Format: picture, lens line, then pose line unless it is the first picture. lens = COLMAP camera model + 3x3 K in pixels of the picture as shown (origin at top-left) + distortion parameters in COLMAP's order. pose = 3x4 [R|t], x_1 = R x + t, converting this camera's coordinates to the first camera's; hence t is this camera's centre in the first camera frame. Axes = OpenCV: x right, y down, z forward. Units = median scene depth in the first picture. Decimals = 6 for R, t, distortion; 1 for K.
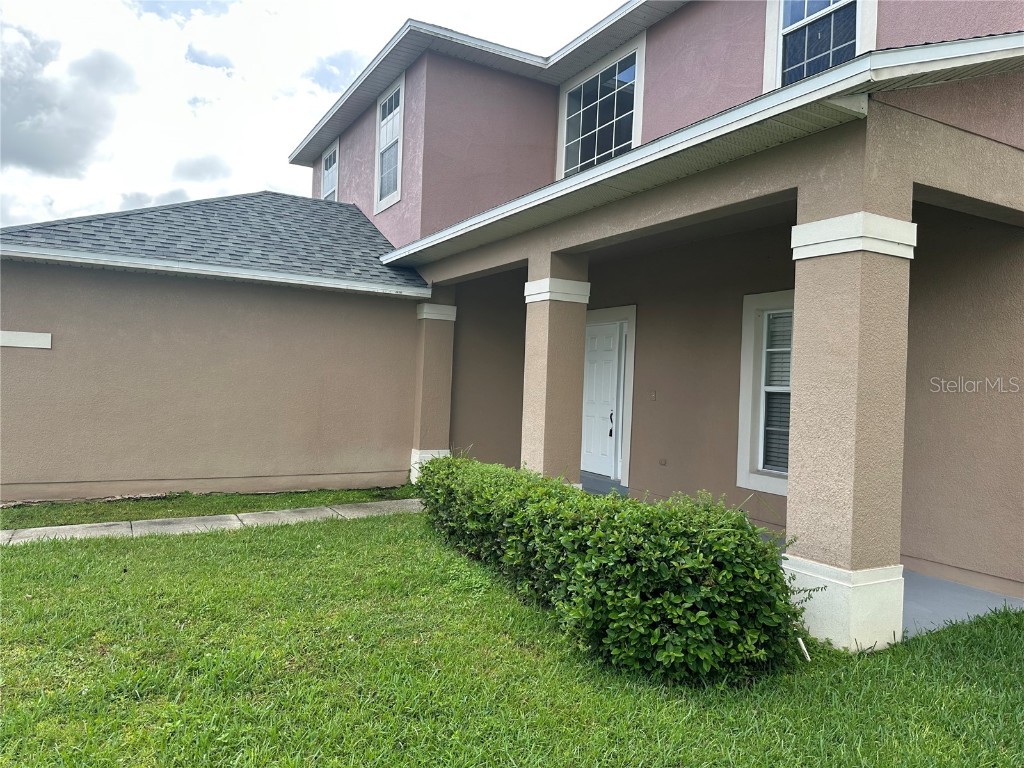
lens RADIAL K [[720.8, 0, 511.8], [0, 720.8, 383.5], [0, 0, 1]] dist [0.086764, -0.103866]
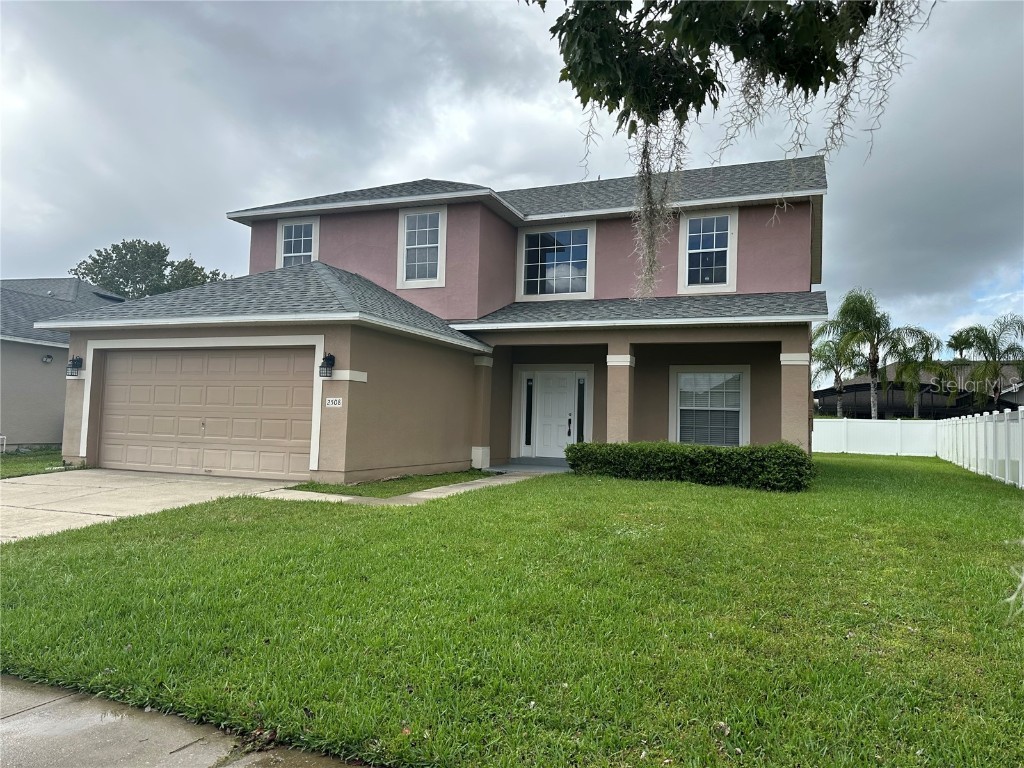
lens RADIAL K [[720.8, 0, 512.1], [0, 720.8, 384.1], [0, 0, 1]] dist [0.086764, -0.103866]
pose [[0.779641, 0.018833, 0.625944, -1.122669], [0.002654, 0.999439, -0.033377, 0.006203], [-0.626221, 0.027683, 0.779154, -0.312713]]
